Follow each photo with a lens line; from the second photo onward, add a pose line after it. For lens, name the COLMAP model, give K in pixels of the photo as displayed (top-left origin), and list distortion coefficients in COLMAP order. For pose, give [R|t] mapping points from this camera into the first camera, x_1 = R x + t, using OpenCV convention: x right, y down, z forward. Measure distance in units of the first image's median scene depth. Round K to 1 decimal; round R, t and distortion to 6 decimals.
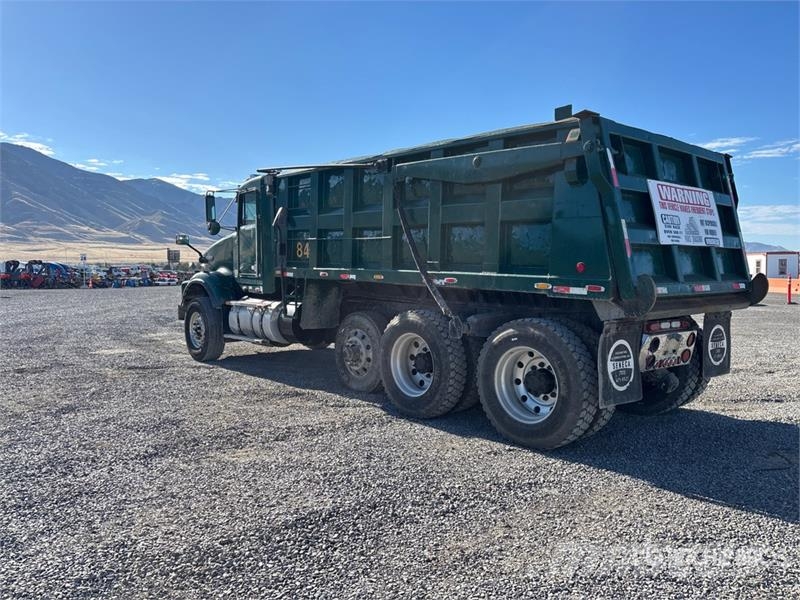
lens RADIAL K [[611.5, 0, 393.7], [0, 611.5, 294.9], [0, 0, 1]] dist [0.072604, -0.118871]
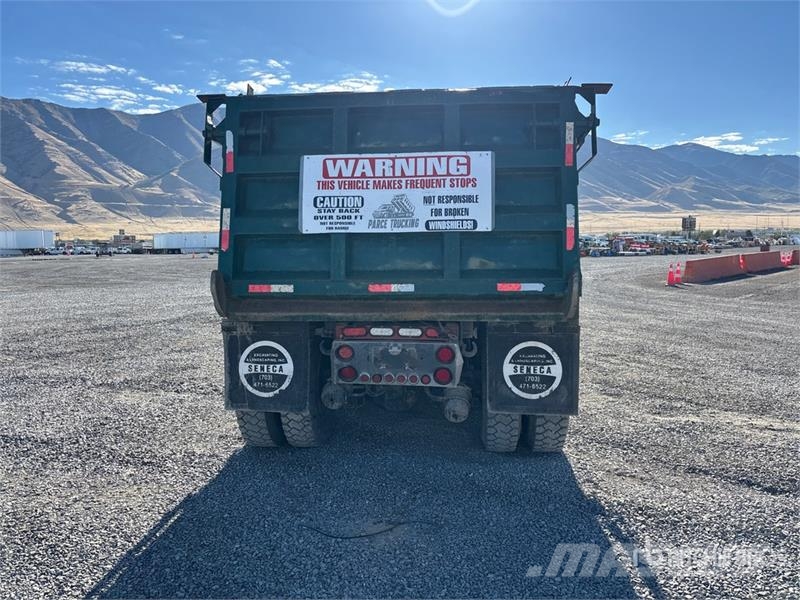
lens RADIAL K [[610.7, 0, 408.6], [0, 610.7, 287.7], [0, 0, 1]] dist [0.075410, -0.117456]
pose [[0.696341, 0.051933, -0.715830, 0.940577], [-0.023328, 0.998489, 0.049746, -0.043993], [0.717332, -0.017941, 0.696500, 0.432888]]
